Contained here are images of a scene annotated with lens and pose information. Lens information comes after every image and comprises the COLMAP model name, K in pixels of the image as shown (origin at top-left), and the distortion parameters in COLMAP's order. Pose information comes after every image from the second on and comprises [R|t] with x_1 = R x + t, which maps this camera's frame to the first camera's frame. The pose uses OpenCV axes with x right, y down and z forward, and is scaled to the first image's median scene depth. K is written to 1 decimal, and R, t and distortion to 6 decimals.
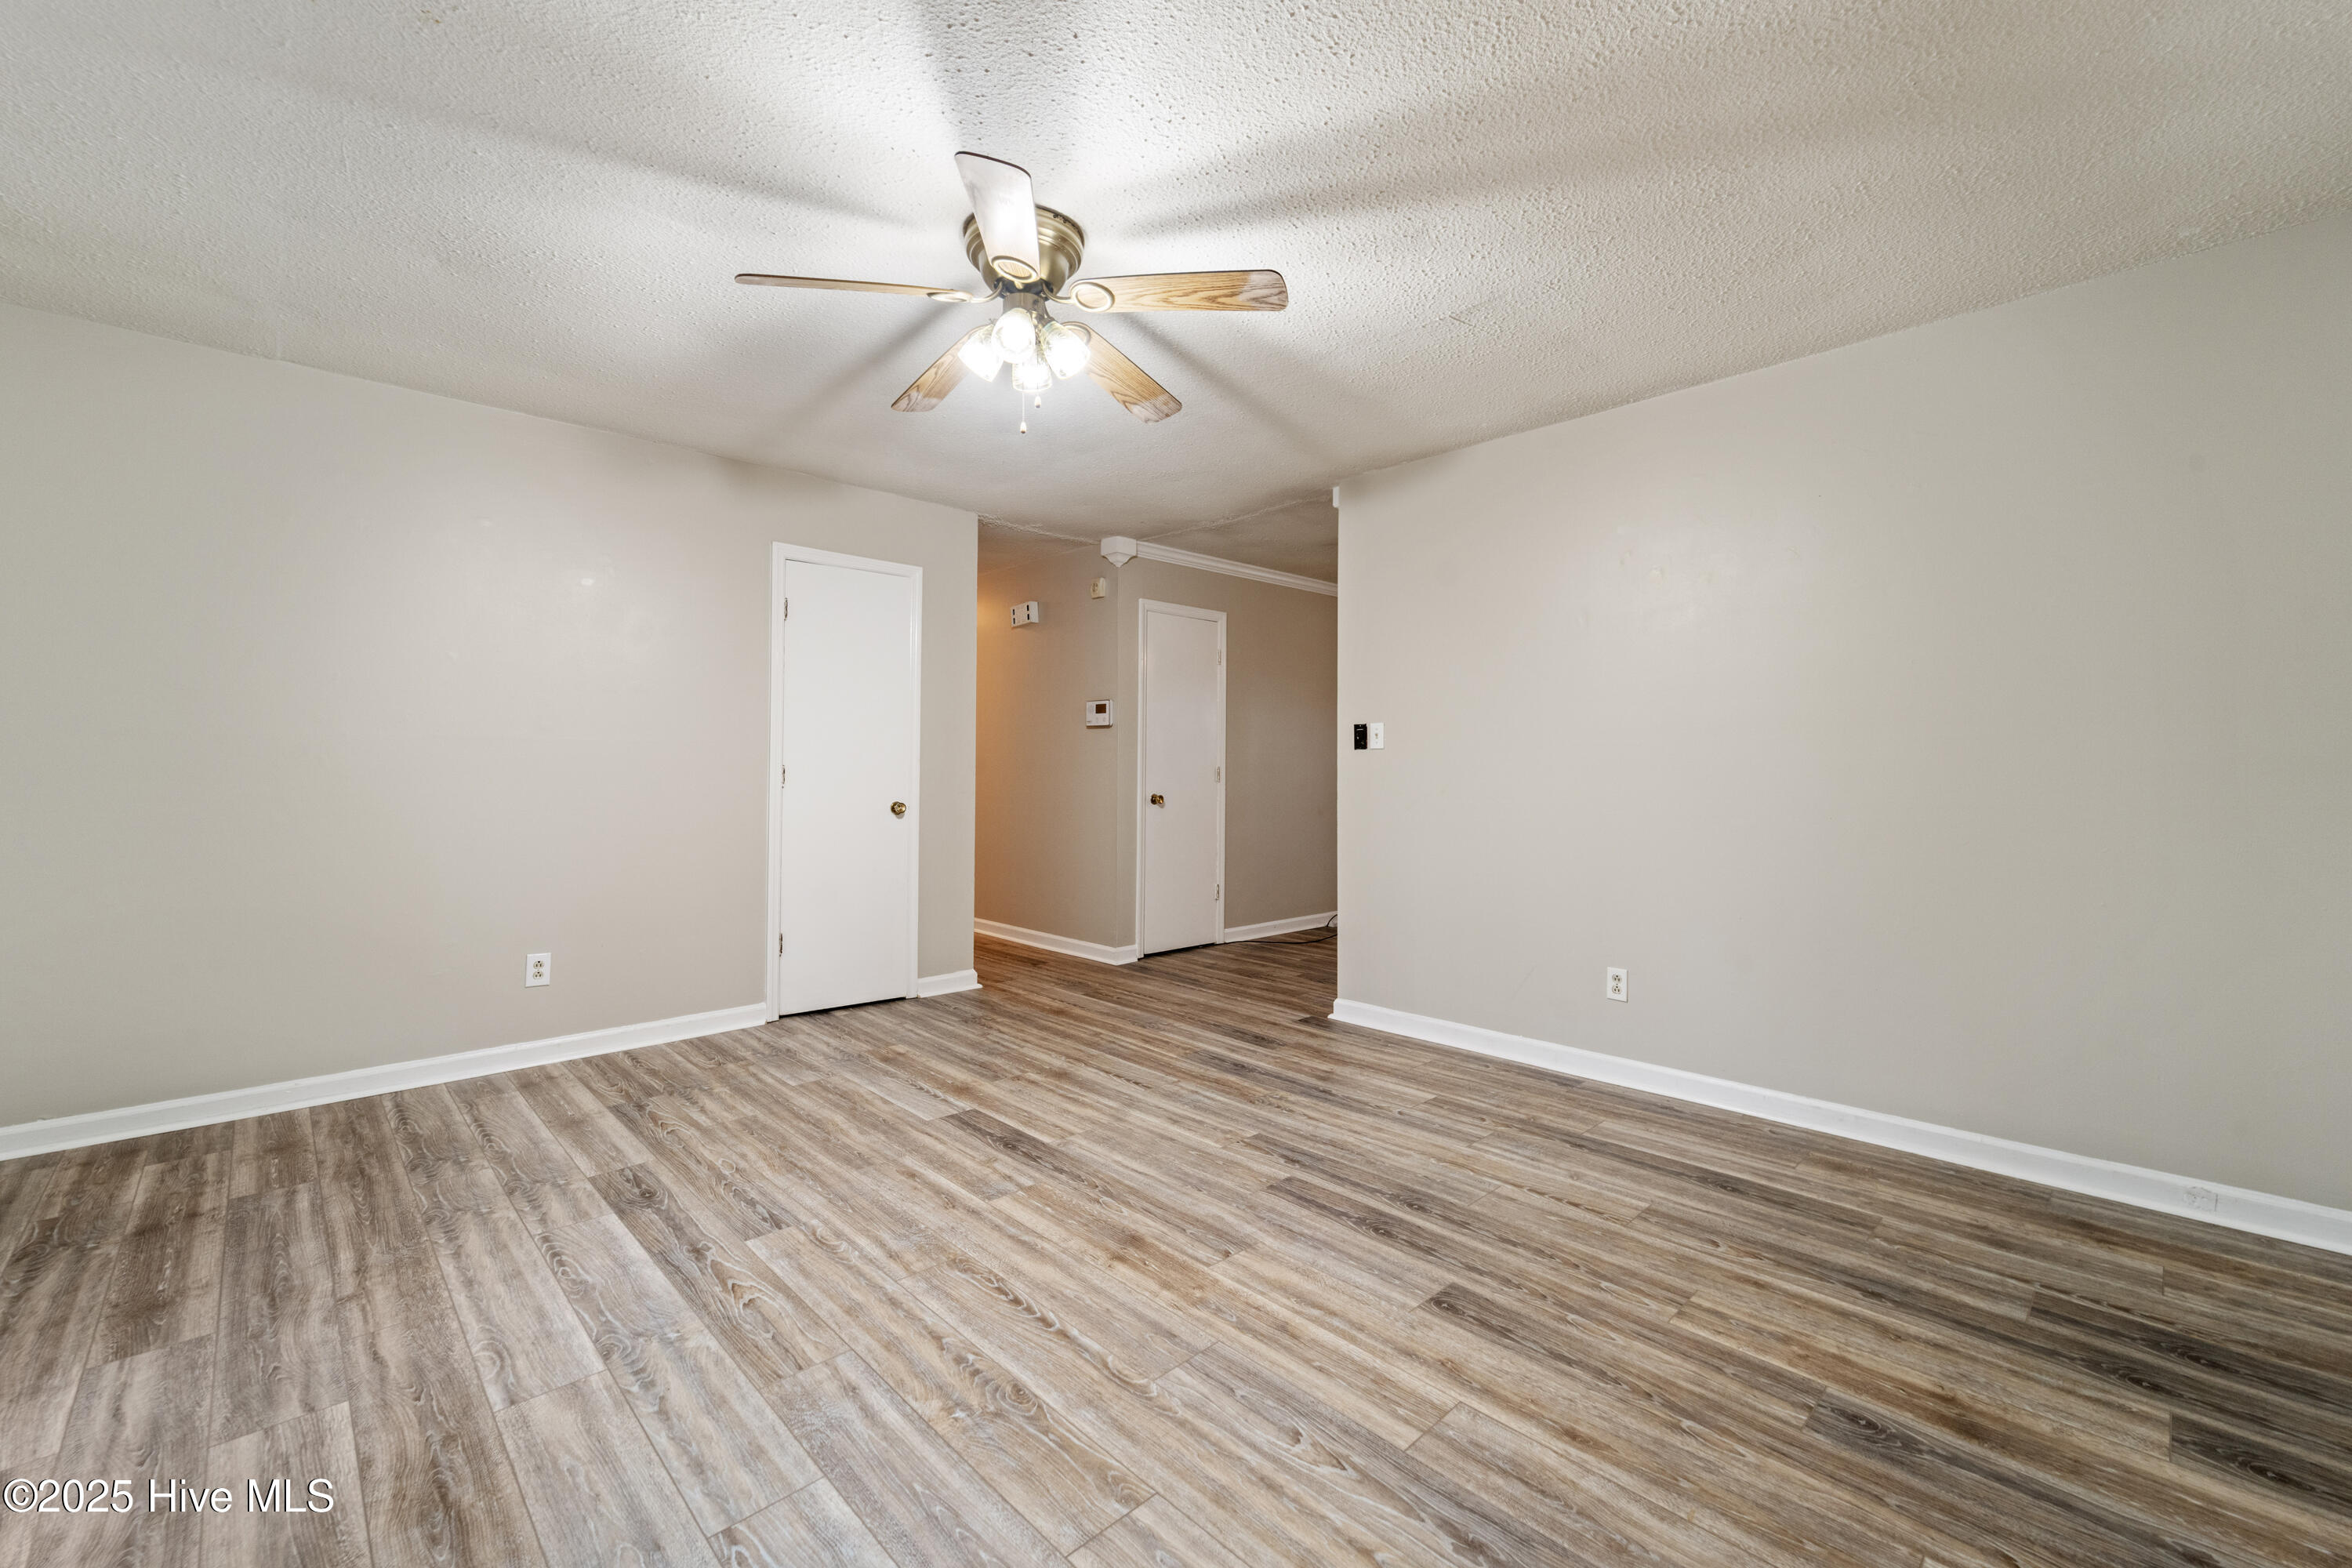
lens RADIAL K [[962.6, 0, 1176.0], [0, 962.6, 784.0], [0, 0, 1]] dist [0.000228, -0.000002]
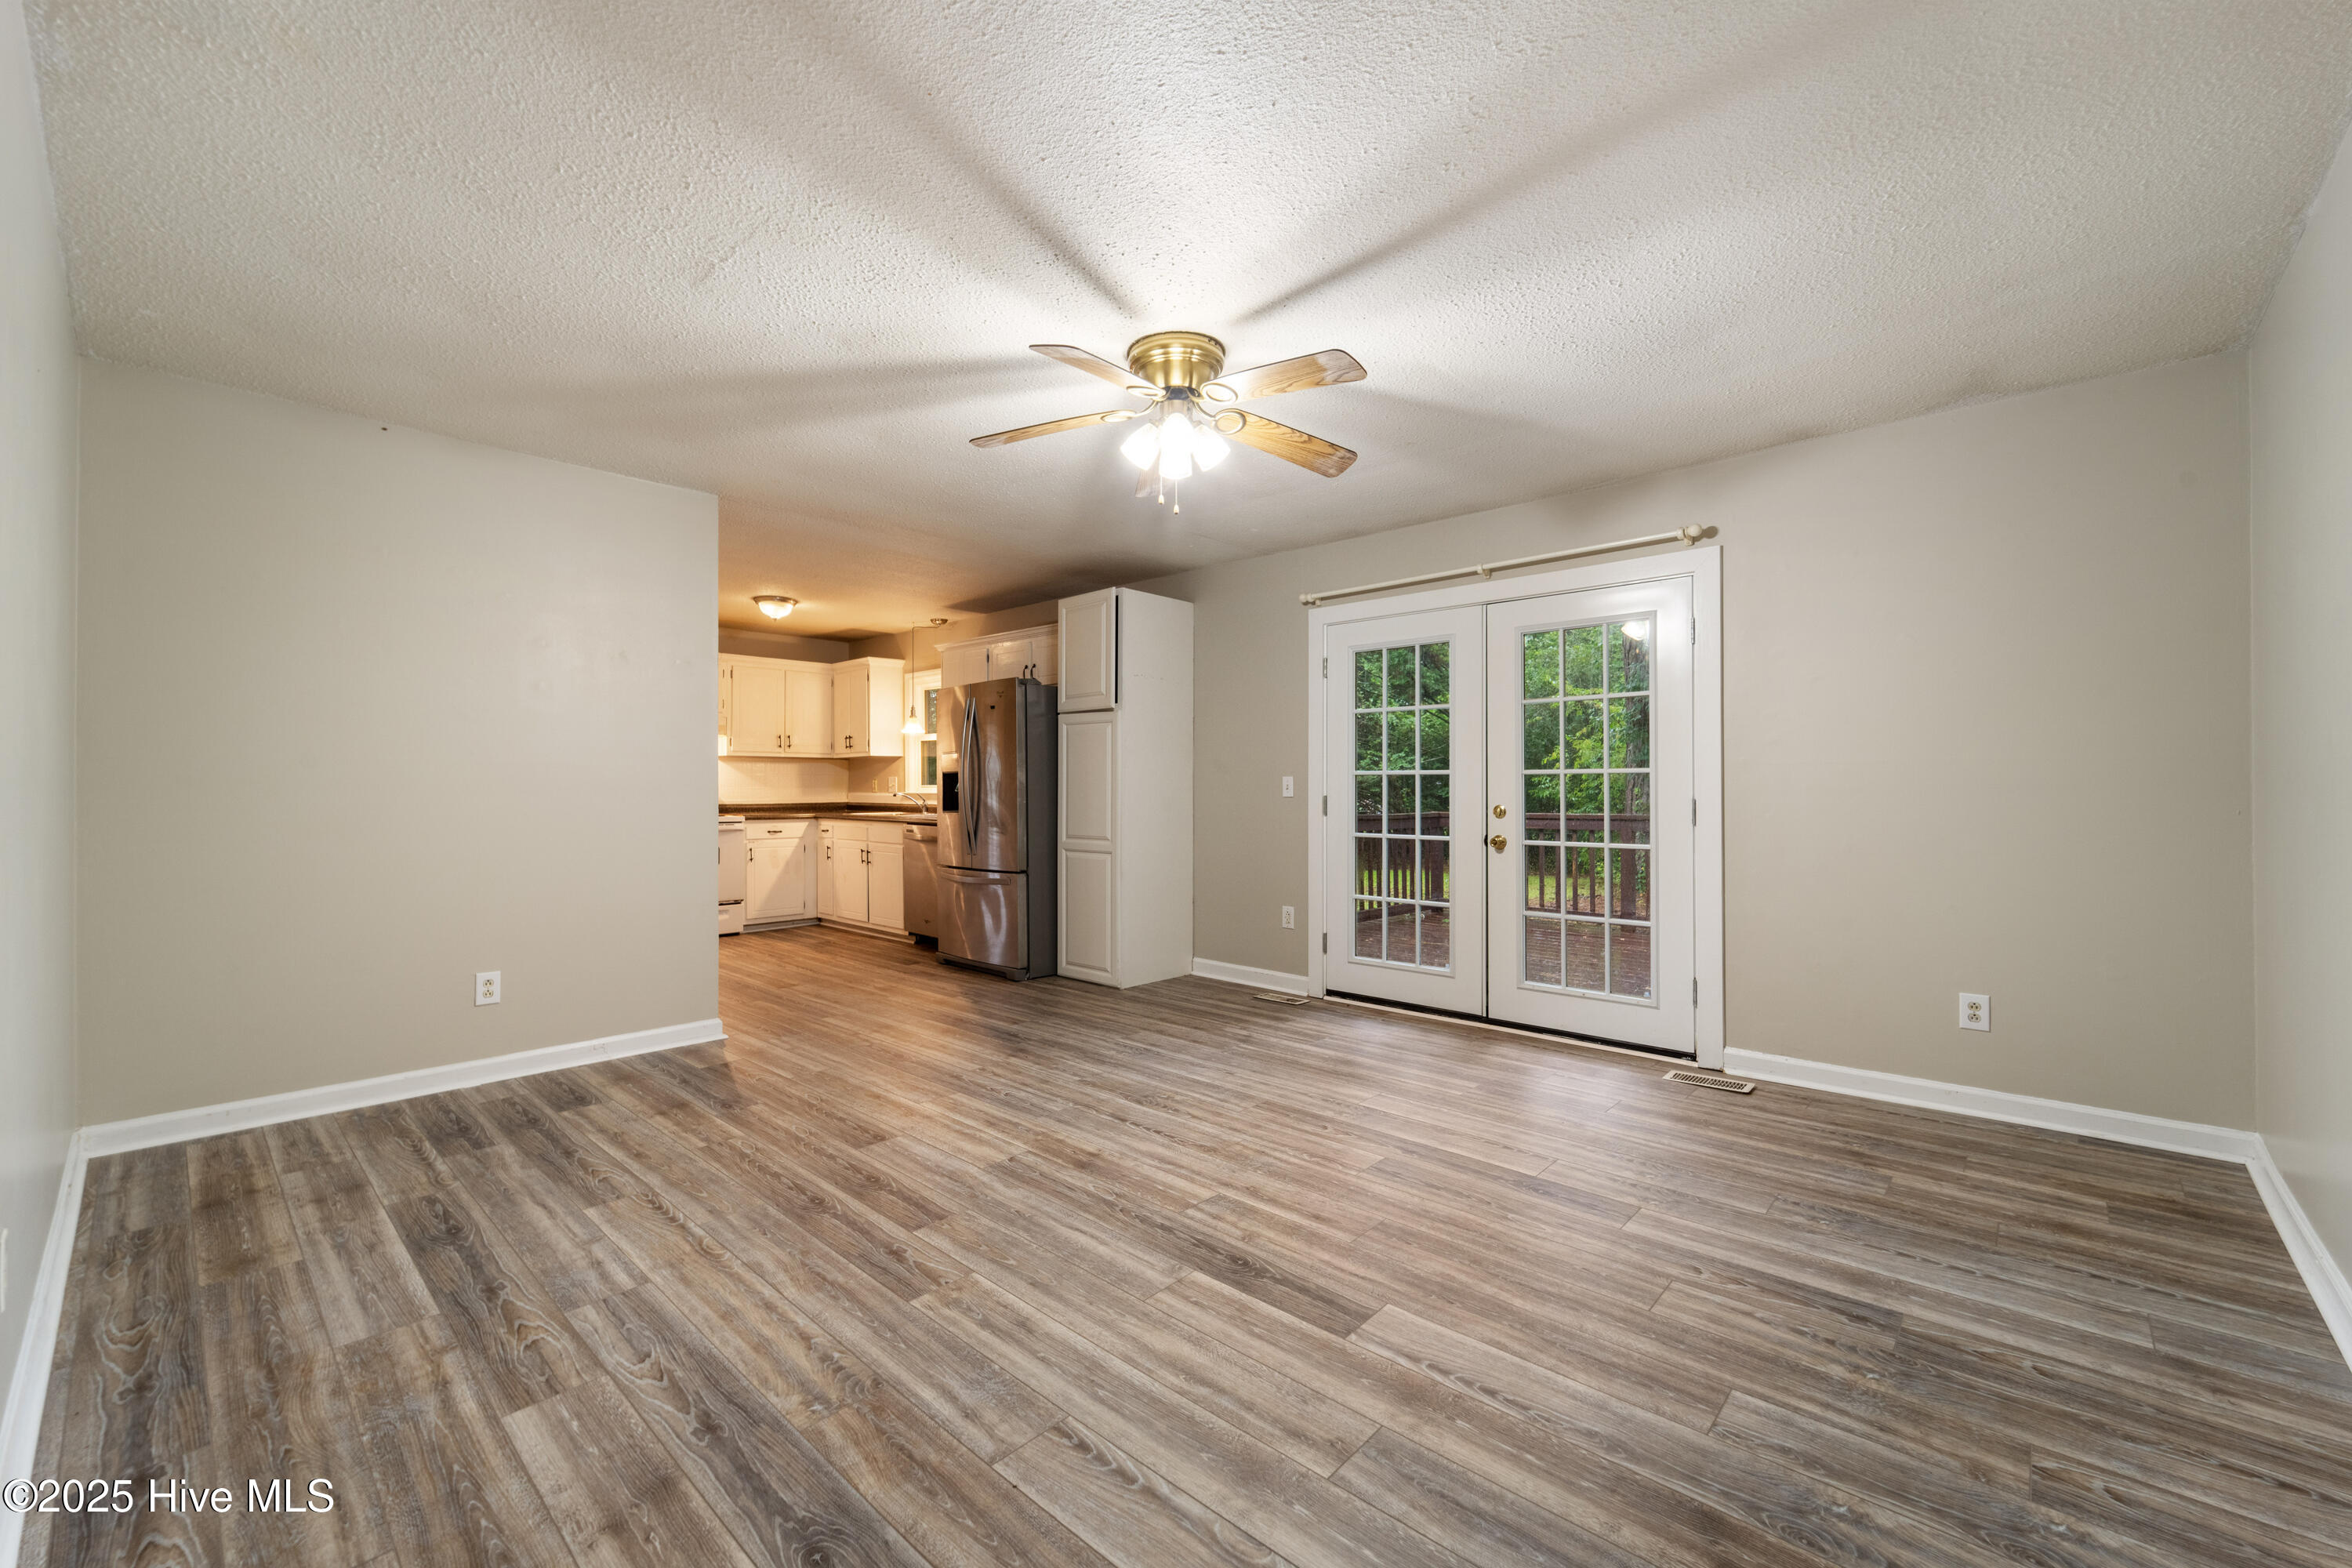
lens RADIAL K [[940.9, 0, 1176.0], [0, 940.9, 784.0], [0, 0, 1]] dist [-0.000338, -0.000042]
pose [[-0.997938, -0.003064, -0.064106, -0.075381], [-0.003618, 0.999957, 0.008526, -0.031019], [0.064077, 0.008741, -0.997907, 1.973016]]
